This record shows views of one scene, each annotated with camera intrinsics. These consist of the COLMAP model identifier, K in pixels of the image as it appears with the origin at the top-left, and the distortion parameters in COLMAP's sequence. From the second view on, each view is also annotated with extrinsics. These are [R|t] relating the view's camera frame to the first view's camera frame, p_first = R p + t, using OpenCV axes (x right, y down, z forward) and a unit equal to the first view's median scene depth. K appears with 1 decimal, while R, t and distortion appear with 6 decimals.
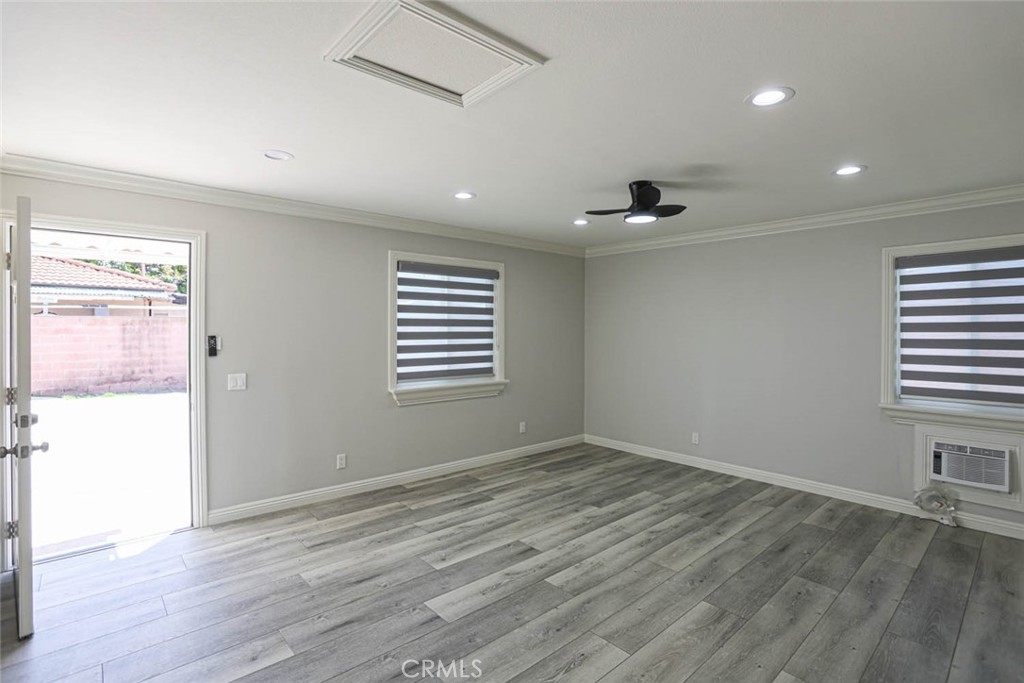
lens RADIAL K [[489.1, 0, 503.8], [0, 489.1, 338.4], [0, 0, 1]] dist [-0.070869, 0.030449]
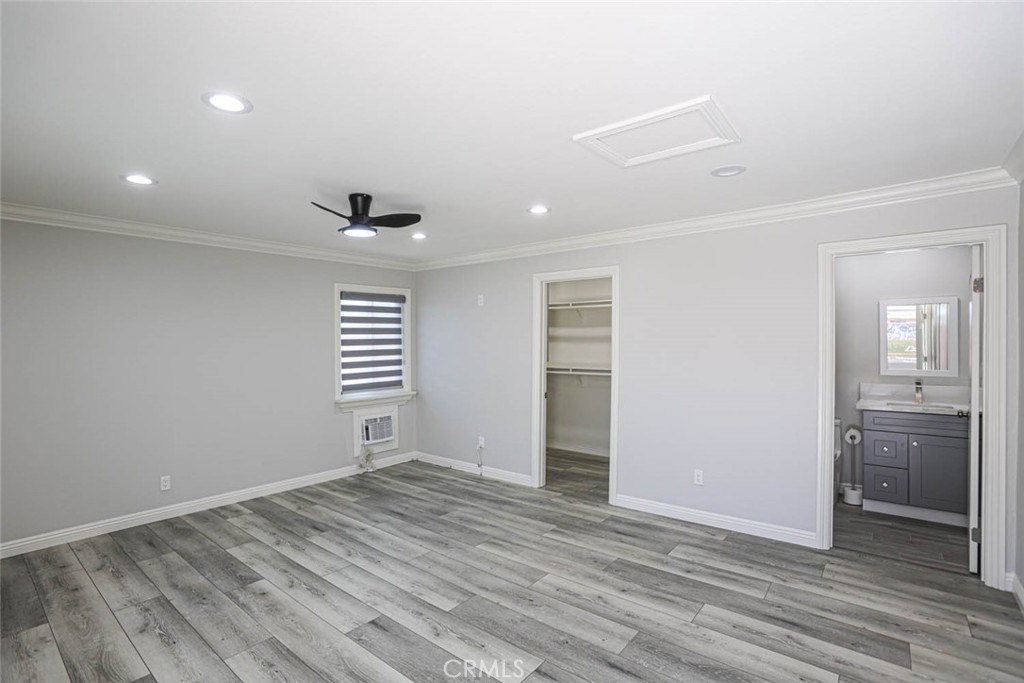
lens RADIAL K [[497.4, 0, 512.0], [0, 497.4, 341.5], [0, 0, 1]] dist [-0.073454, 0.035761]
pose [[-0.182897, -0.000776, 0.983132, -0.636305], [0.026962, 0.999620, 0.005805, -0.018961], [-0.982762, 0.027569, -0.182807, 0.755993]]
